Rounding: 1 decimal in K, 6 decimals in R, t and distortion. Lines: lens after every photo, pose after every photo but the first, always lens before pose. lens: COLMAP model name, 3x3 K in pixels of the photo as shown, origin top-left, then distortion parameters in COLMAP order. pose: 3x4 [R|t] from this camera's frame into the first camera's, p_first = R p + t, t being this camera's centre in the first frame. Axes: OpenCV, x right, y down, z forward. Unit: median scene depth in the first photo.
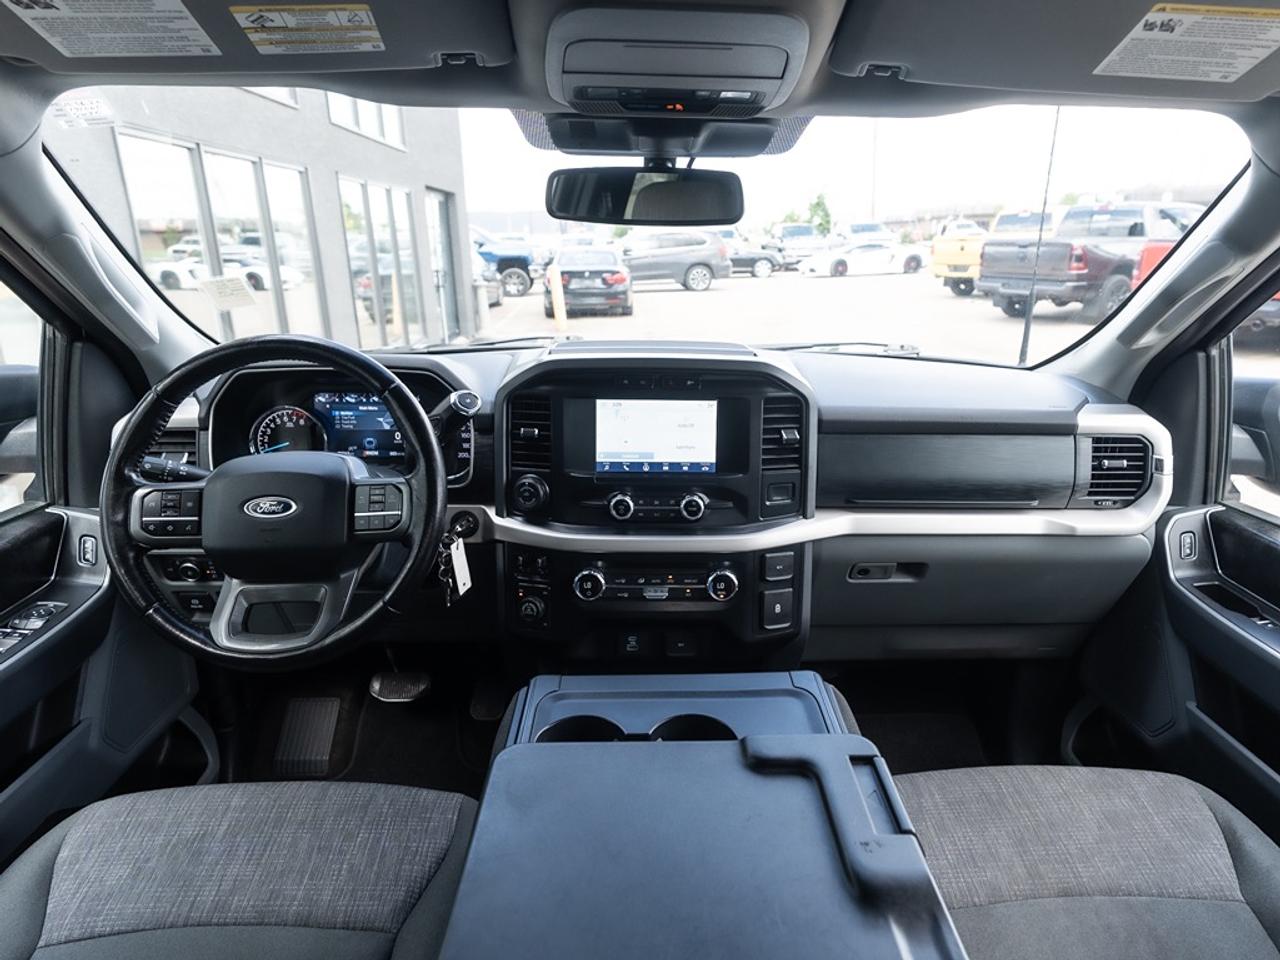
lens RADIAL K [[731.1, 0, 645.2], [0, 731.1, 464.6], [0, 0, 1]] dist [-0.001027, 0.000367]
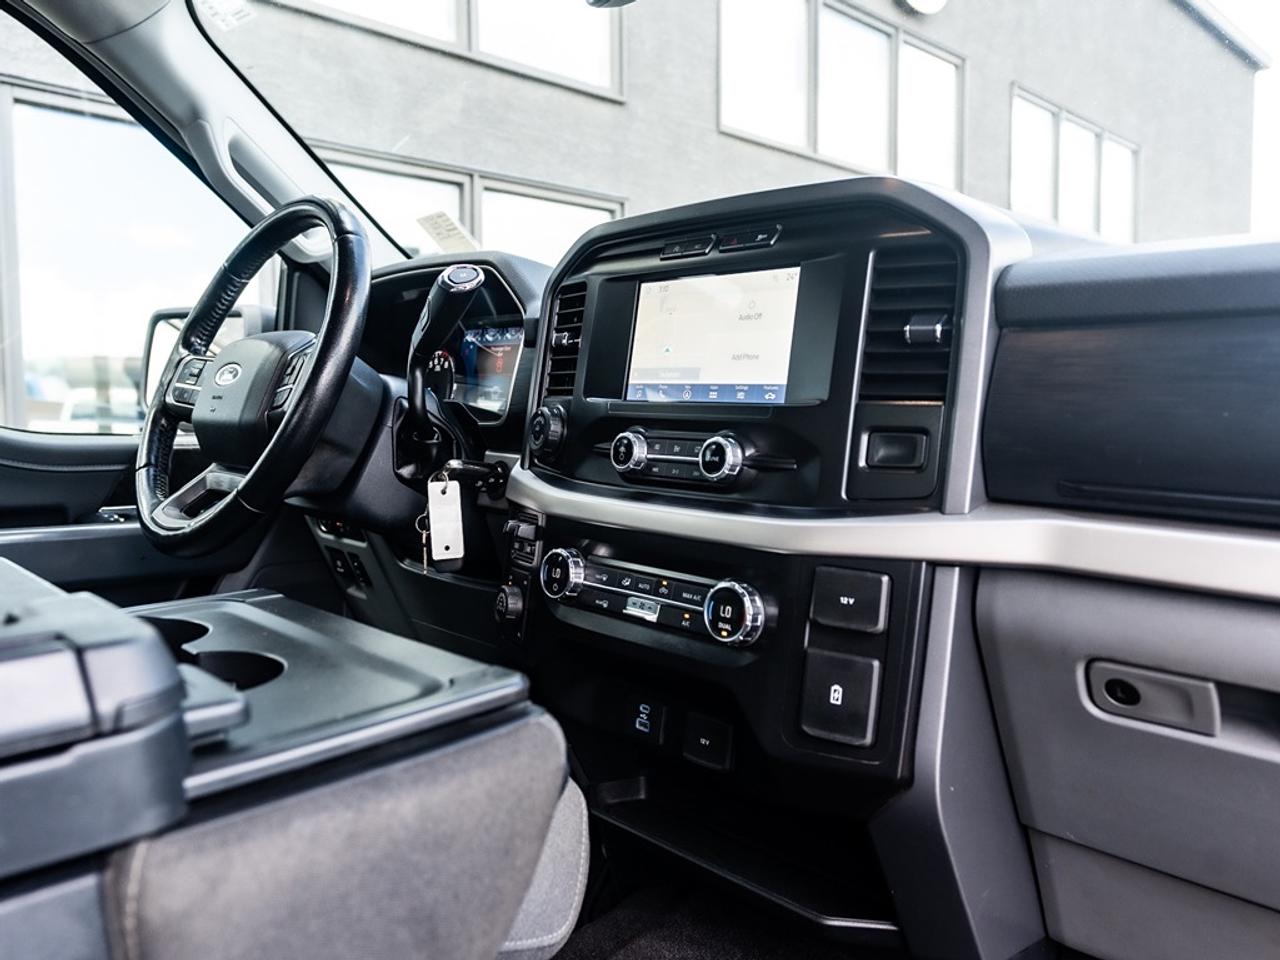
lens RADIAL K [[965.6, 0, 640.0], [0, 965.6, 480.0], [0, 0, 1]] dist [0.001168, -0.000381]
pose [[0.683946, 0.059781, -0.727079, 0.519616], [-0.218291, 0.967745, -0.125773, 0.169267], [0.696108, 0.244736, 0.674935, 0.477940]]
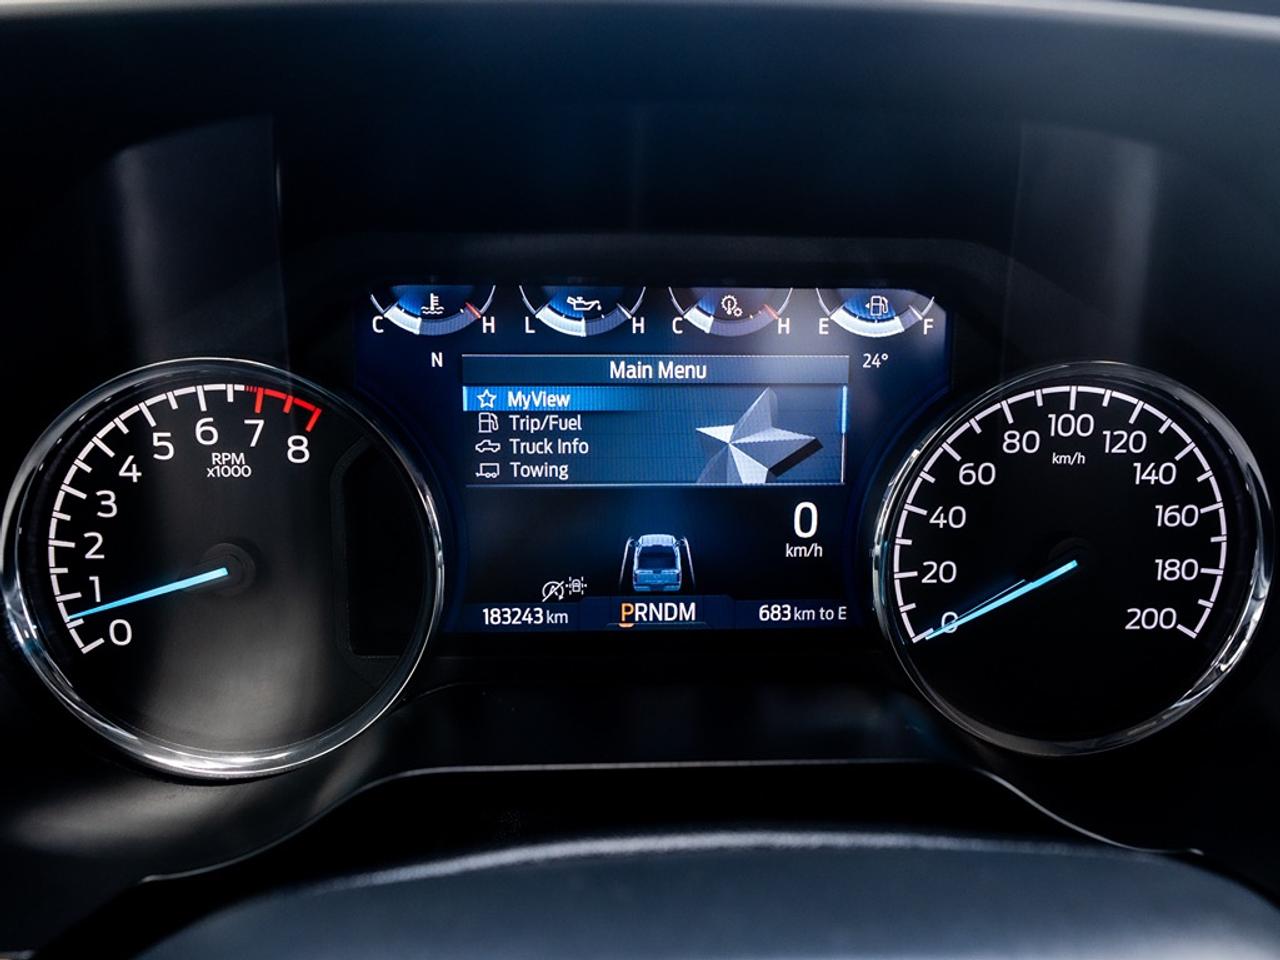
lens RADIAL K [[1008.9, 0, 640.0], [0, 1008.9, 480.0], [0, 0, 1]] dist [-0.011241, -0.001167]
pose [[0.999857, -0.005423, 0.016026, -0.419133], [0.005364, 0.999979, 0.003714, -0.055074], [-0.016045, -0.003627, 0.999865, 0.810135]]
